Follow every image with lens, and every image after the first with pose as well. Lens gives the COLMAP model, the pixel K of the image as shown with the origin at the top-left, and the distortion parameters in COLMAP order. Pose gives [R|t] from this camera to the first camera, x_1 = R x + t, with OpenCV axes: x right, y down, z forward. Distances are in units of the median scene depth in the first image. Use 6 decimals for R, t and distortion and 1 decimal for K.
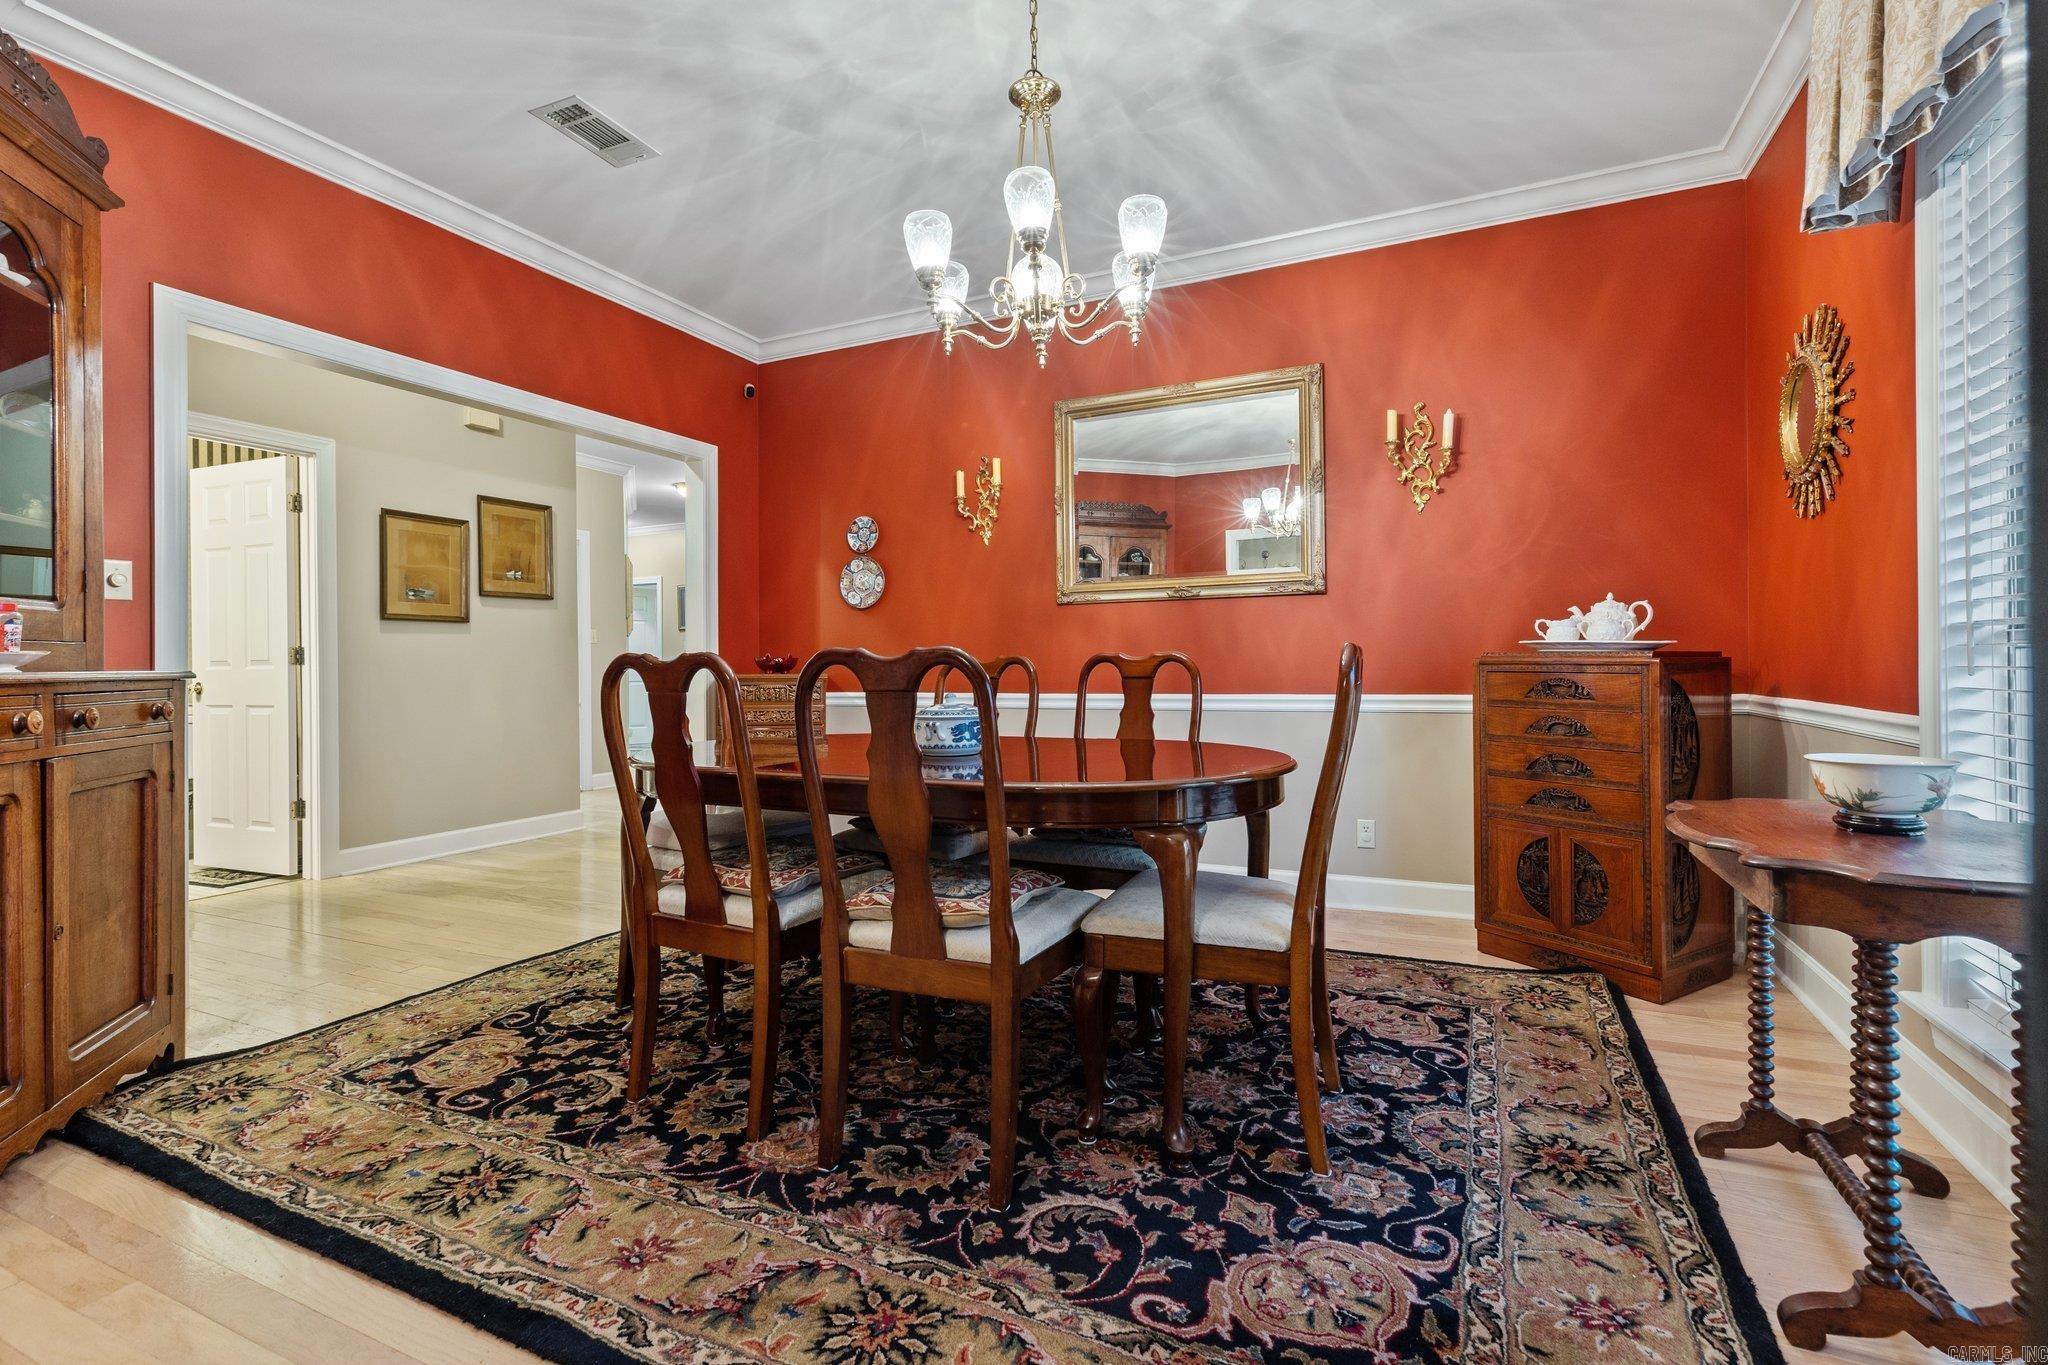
lens RADIAL K [[933.3, 0, 1017.9], [0, 933.3, 669.0], [0, 0, 1]] dist [0.008067, -0.000841]
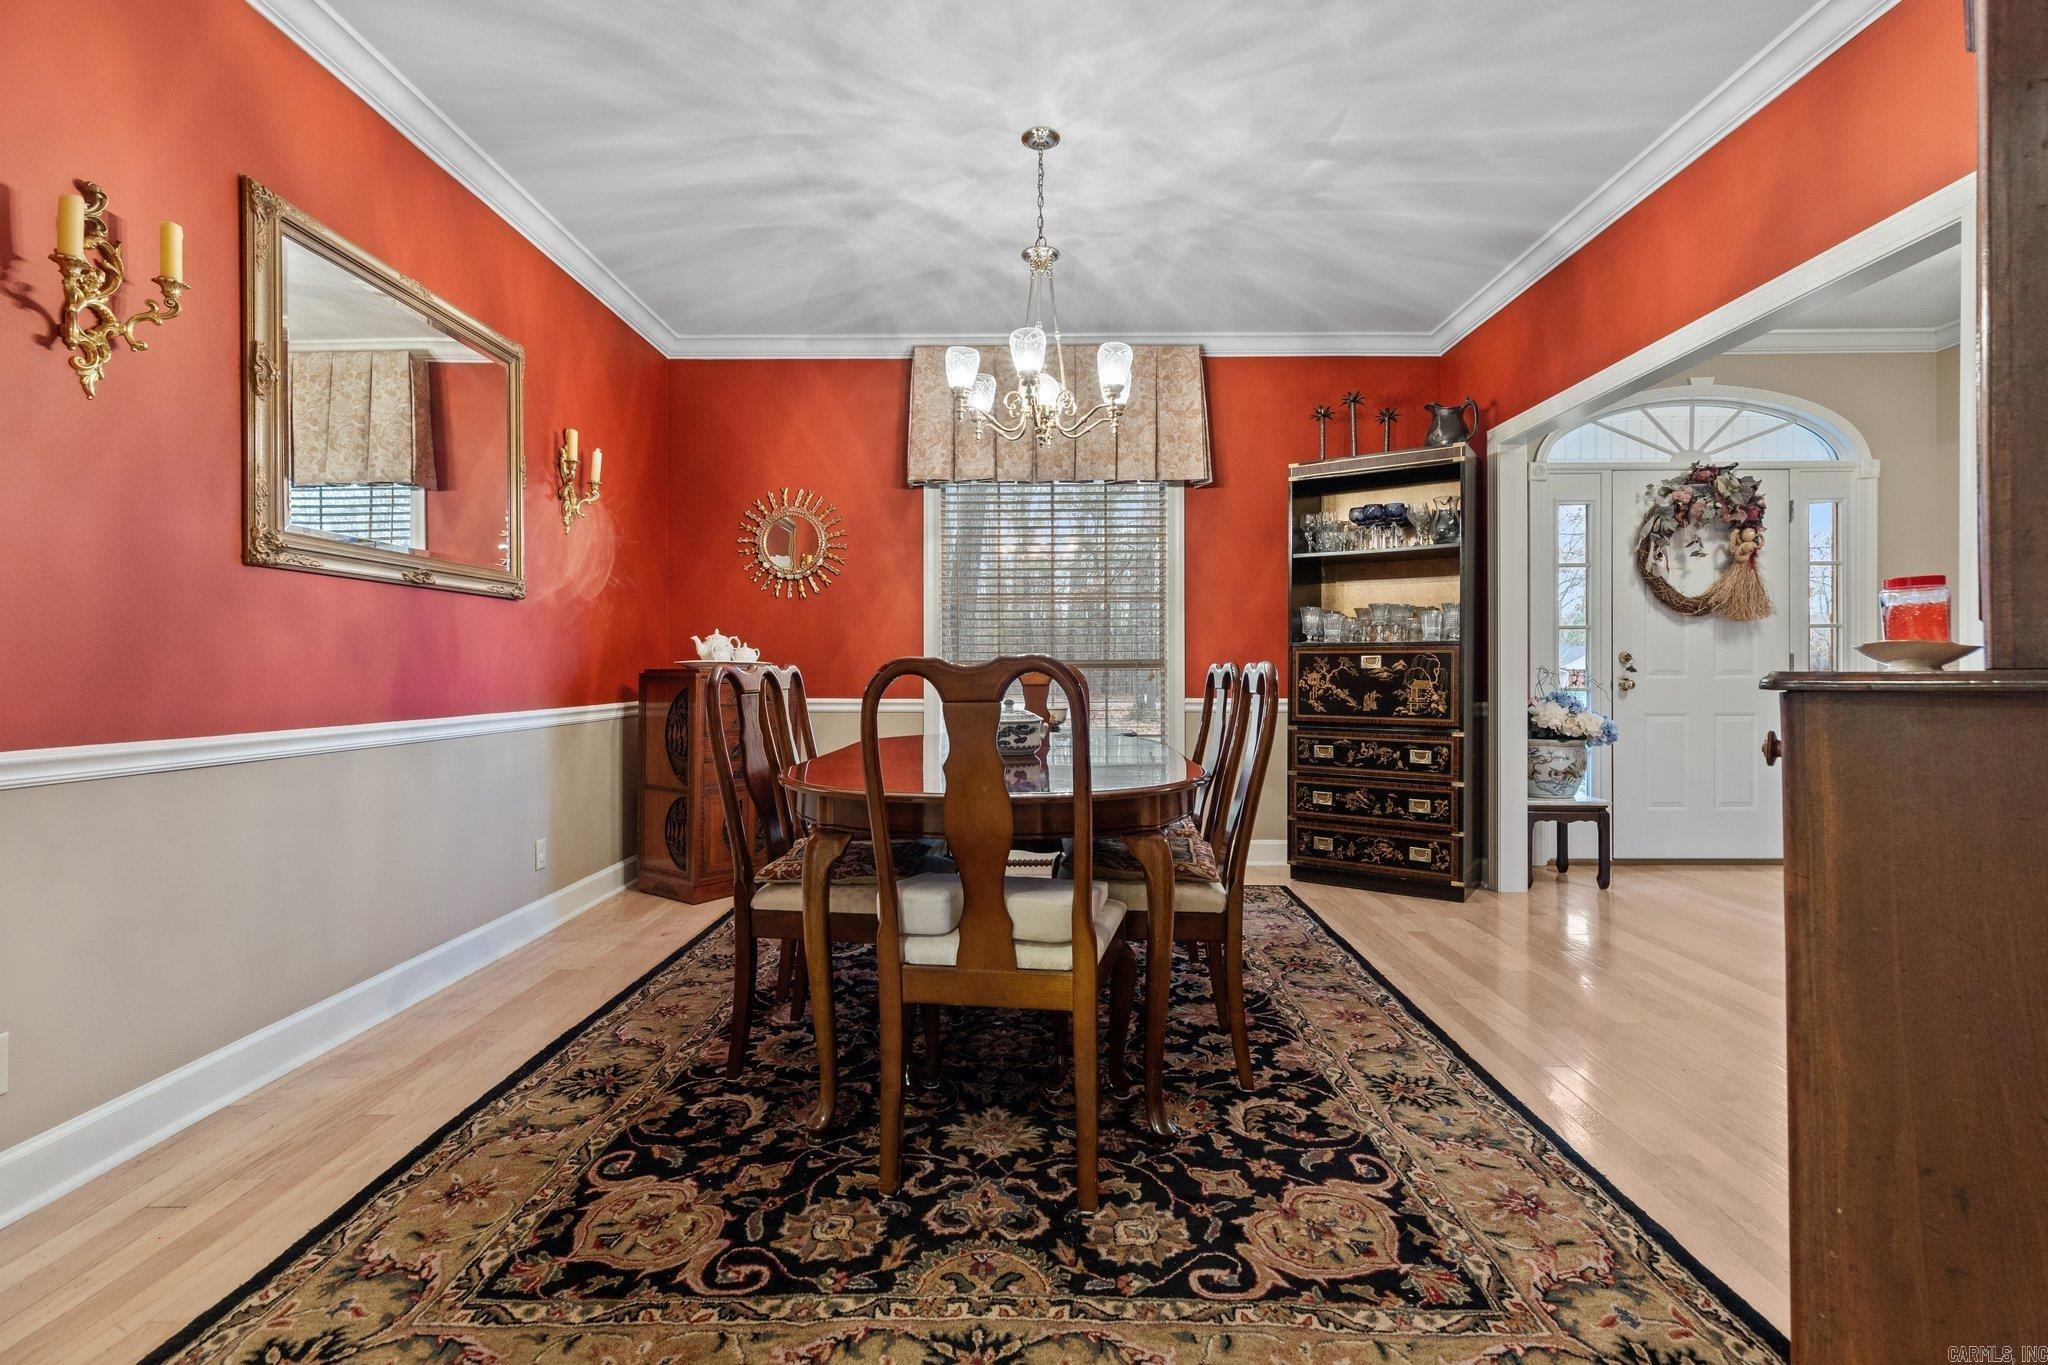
lens RADIAL K [[933.3, 0, 1033.4], [0, 933.3, 675.5], [0, 0, 1]] dist [0.008067, -0.000841]
pose [[-0.427779, 0.006645, 0.903859, -1.235832], [0.011339, 0.999934, -0.001985, 0.001006], [-0.903812, 0.009399, -0.427826, 1.638850]]
